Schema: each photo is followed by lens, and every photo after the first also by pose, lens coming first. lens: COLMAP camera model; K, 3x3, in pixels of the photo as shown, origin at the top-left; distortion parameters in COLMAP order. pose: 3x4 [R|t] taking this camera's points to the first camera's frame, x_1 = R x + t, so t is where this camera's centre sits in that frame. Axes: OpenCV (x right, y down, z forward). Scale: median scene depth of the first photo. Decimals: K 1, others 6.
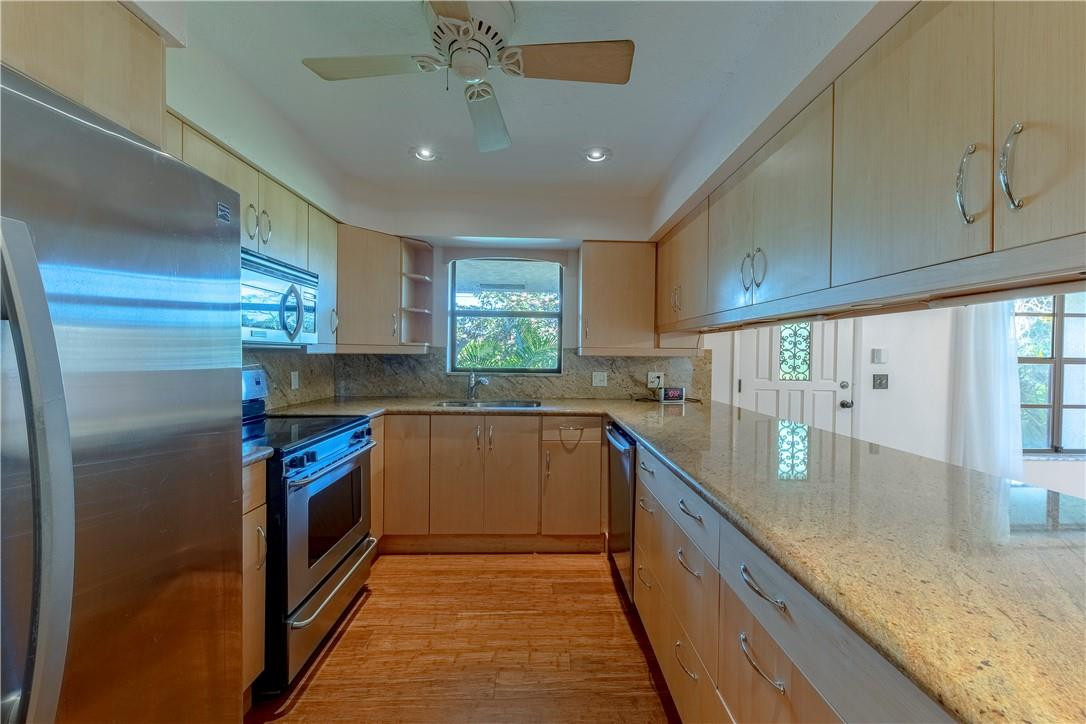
lens RADIAL K [[397.7, 0, 545.7], [0, 397.7, 361.0], [0, 0, 1]] dist [0.016490, -0.005811]
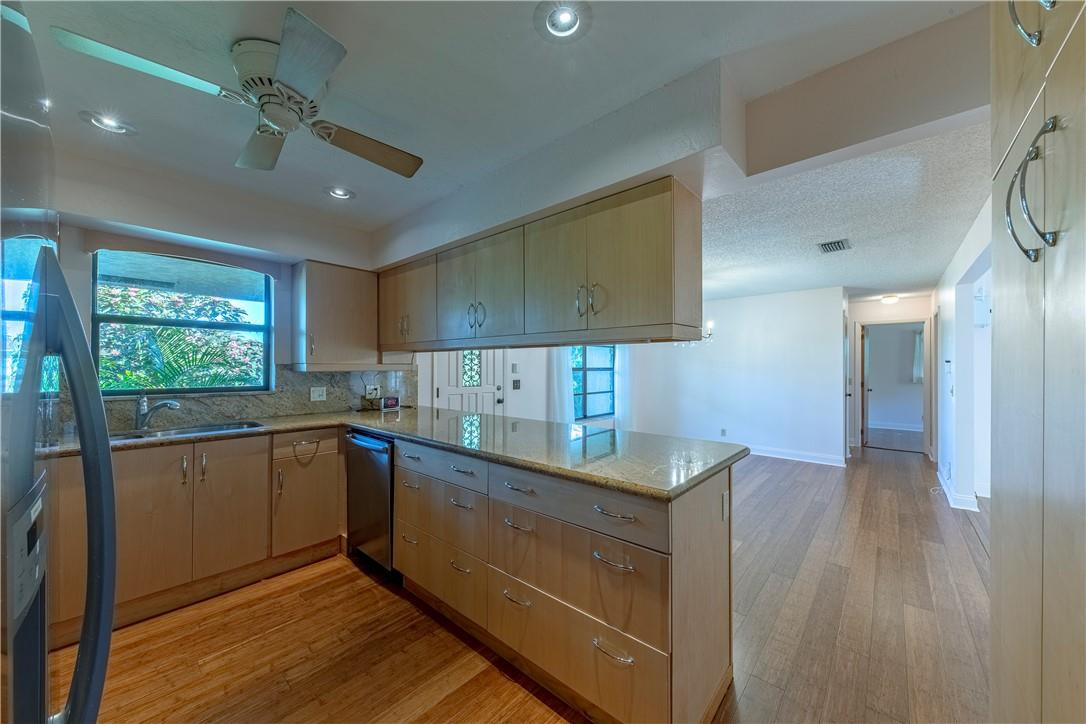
lens RADIAL K [[389.5, 0, 539.2], [0, 389.5, 369.3], [0, 0, 1]] dist [-0.000012, -0.000093]
pose [[0.691097, -0.014990, 0.722607, -0.204173], [0.023723, 0.999717, -0.001950, -0.002754], [-0.722373, 0.018490, 0.691257, -0.110233]]
